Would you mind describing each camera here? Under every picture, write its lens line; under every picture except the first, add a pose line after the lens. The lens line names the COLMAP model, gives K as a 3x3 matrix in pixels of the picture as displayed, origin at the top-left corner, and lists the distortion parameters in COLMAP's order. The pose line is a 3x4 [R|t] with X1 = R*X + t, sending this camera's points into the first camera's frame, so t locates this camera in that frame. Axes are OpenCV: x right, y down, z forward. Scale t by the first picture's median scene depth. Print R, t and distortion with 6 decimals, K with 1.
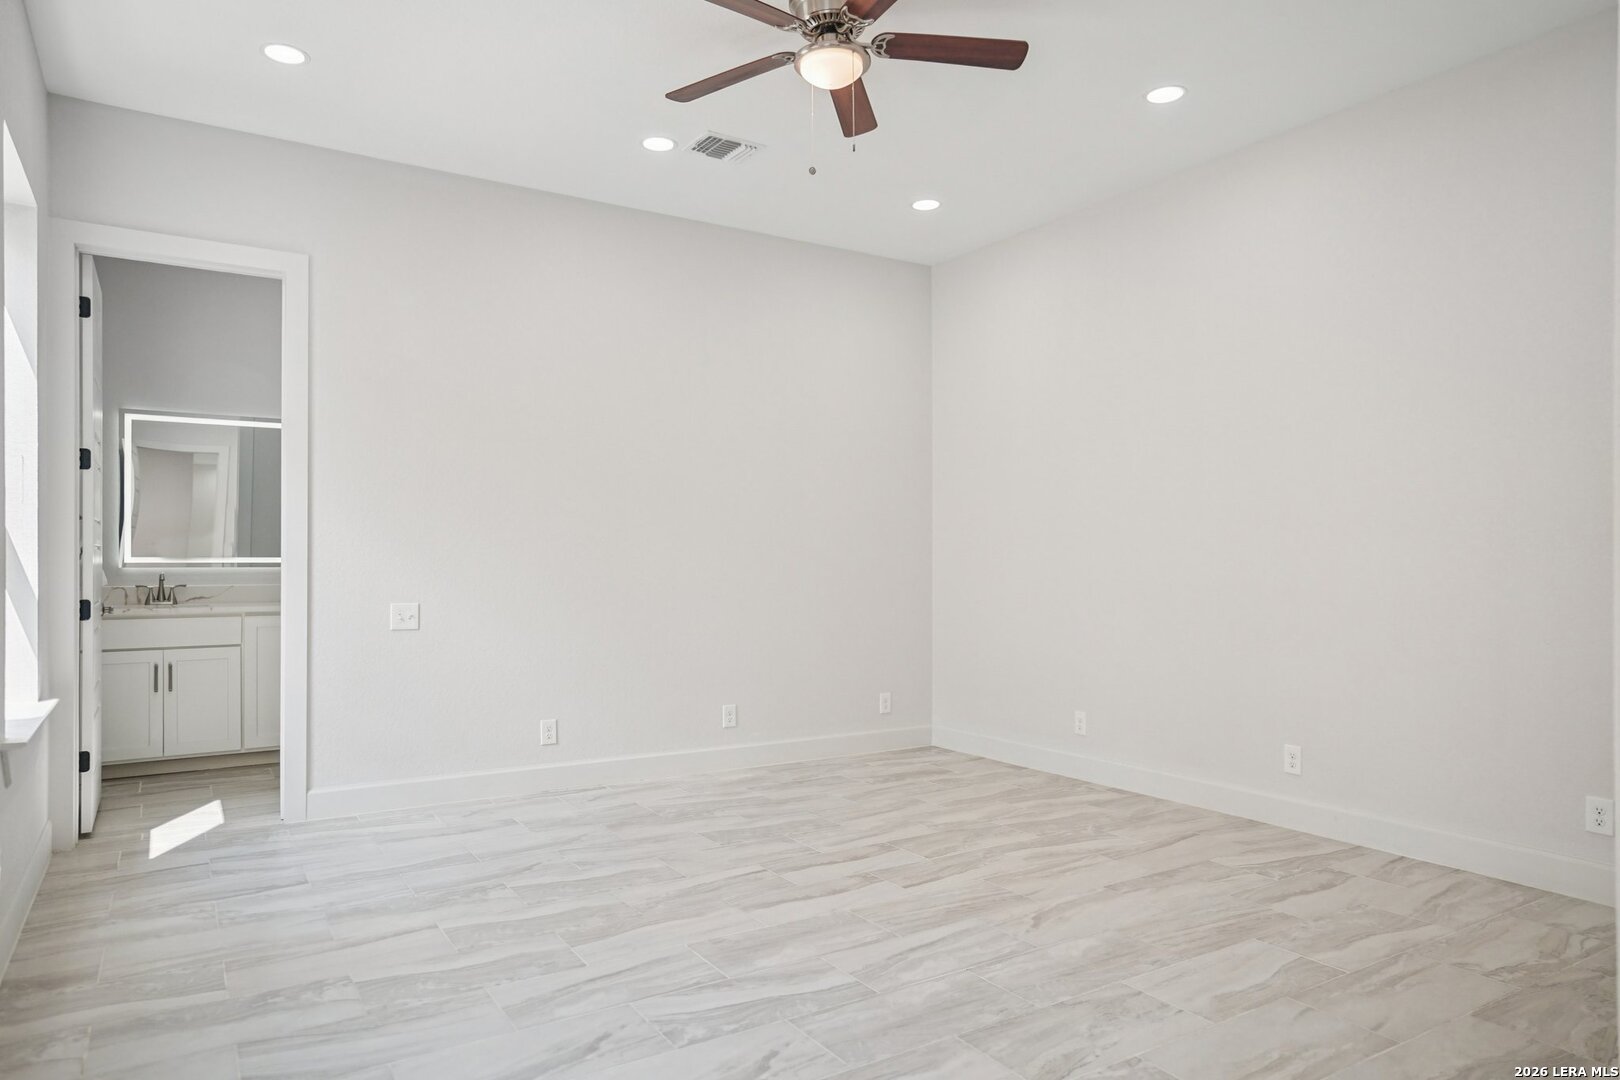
lens RADIAL K [[1007.8, 0, 810.0], [0, 1007.8, 540.0], [0, 0, 1]] dist [0.004263, 0.001583]
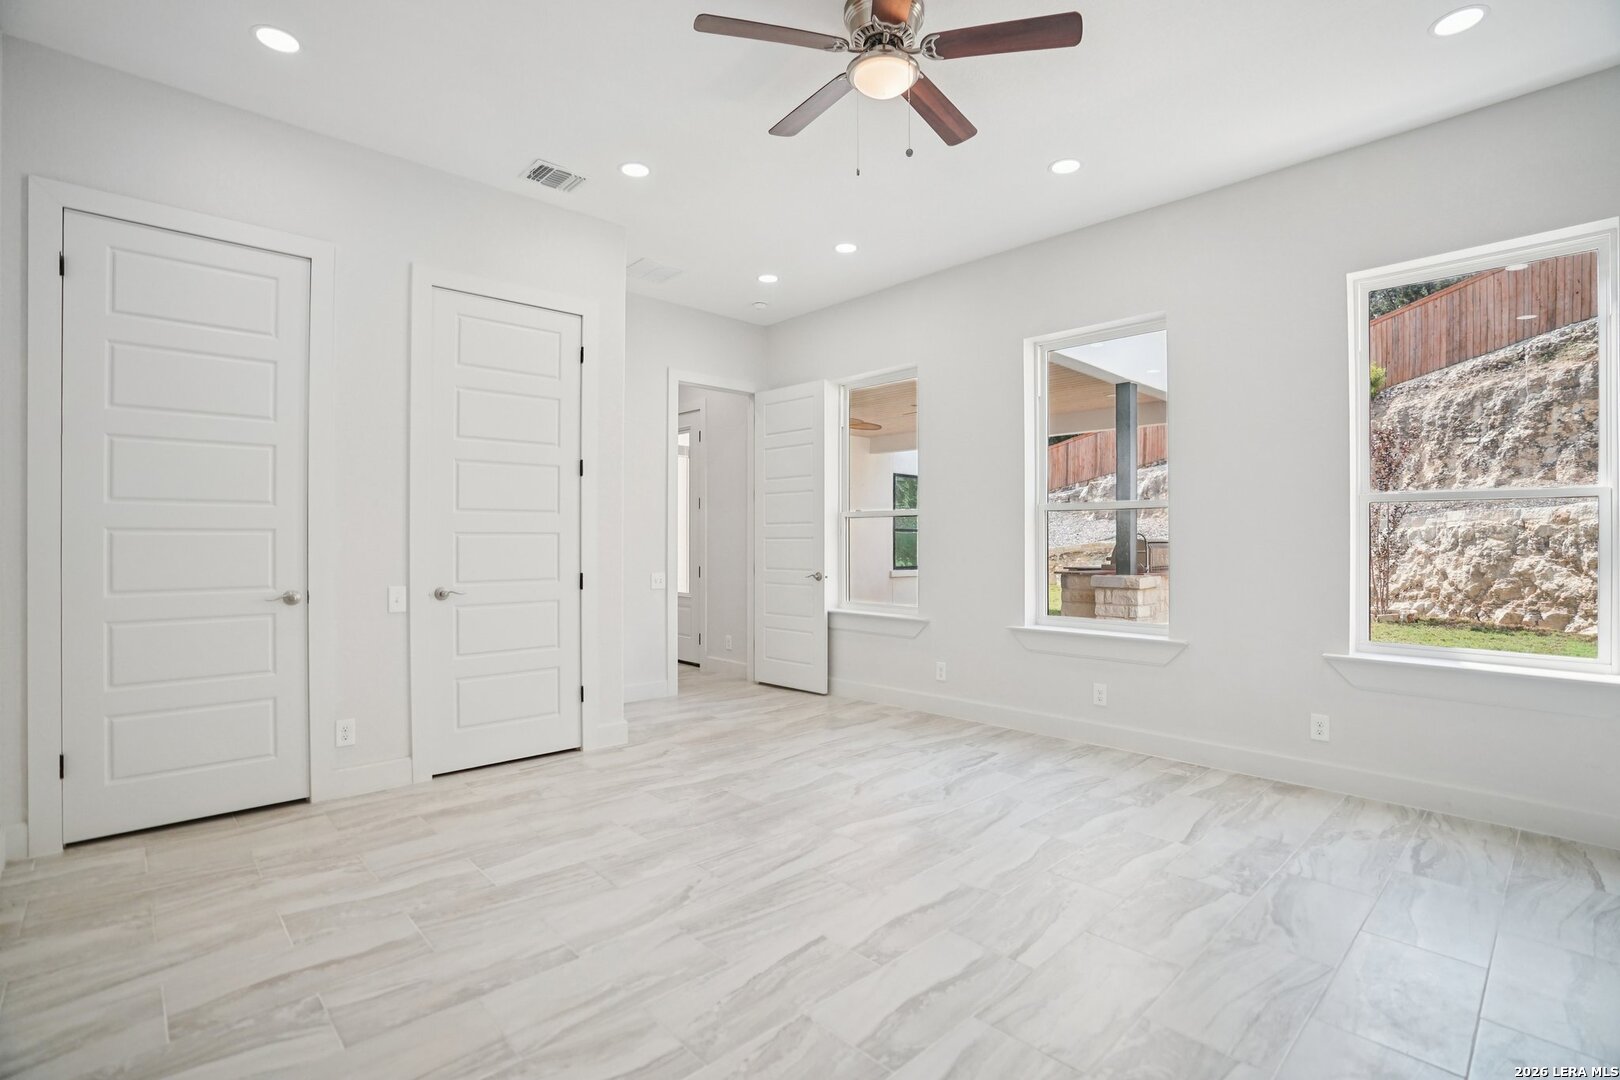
lens RADIAL K [[770.3, 0, 810.0], [0, 770.3, 540.0], [0, 0, 1]] dist [-0.068849, 0.028167]
pose [[-0.980268, -0.002334, -0.197659, 0.264616], [0.000651, 0.999887, -0.015037, 0.027944], [0.197671, -0.014869, -0.980156, 1.863363]]
